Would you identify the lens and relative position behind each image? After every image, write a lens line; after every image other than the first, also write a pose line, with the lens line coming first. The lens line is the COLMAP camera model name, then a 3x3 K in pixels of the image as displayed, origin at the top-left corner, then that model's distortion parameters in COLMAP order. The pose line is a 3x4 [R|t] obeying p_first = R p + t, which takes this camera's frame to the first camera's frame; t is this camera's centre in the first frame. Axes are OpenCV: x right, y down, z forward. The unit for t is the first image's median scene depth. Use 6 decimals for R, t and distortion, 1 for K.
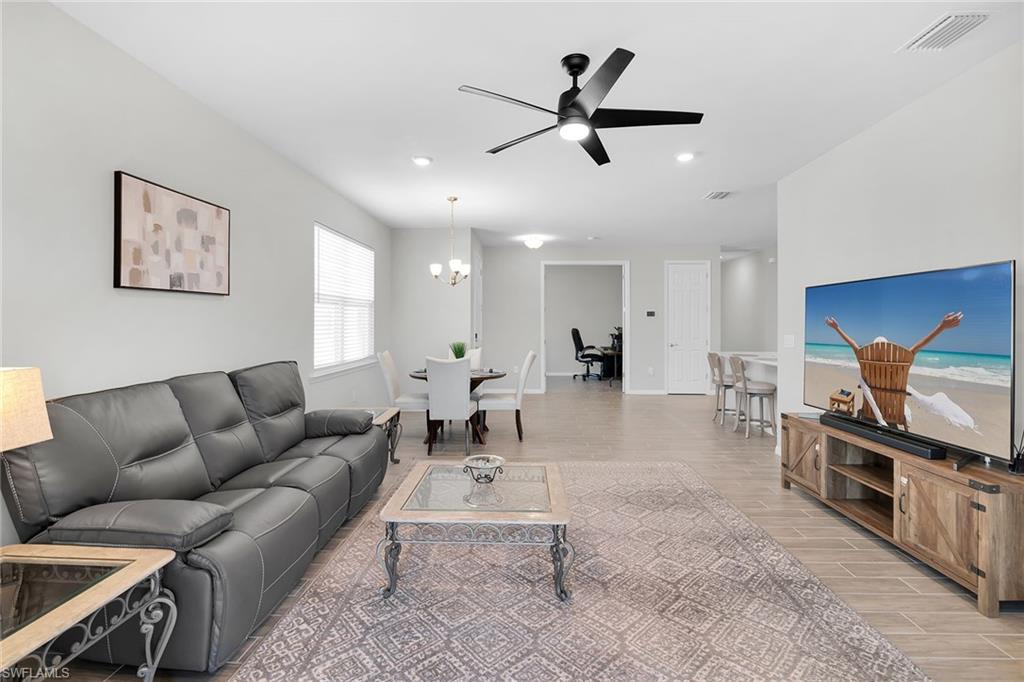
lens RADIAL K [[479.2, 0, 495.2], [0, 479.2, 342.0], [0, 0, 1]] dist [-0.000181, 0.000803]
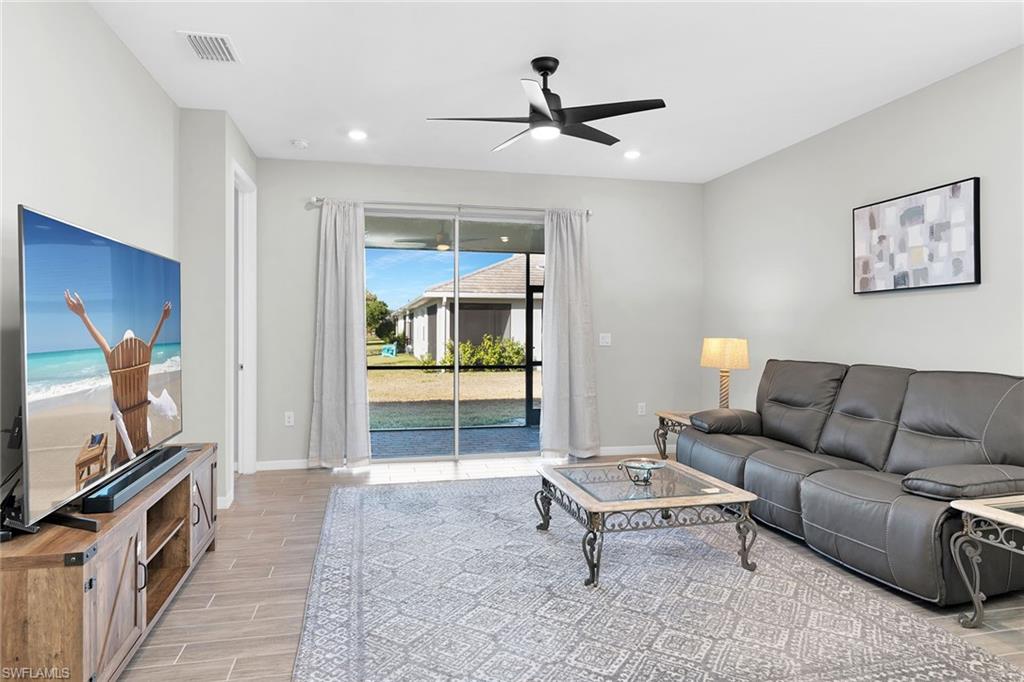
lens RADIAL K [[639.0, 0, 510.3], [0, 639.0, 328.1], [0, 0, 1]] dist [0.002795, 0.000737]
pose [[-0.956143, -0.004552, -0.292863, 0.575768], [-0.015818, 0.999223, 0.036110, -0.054928], [0.292471, 0.039159, -0.955472, 2.050666]]
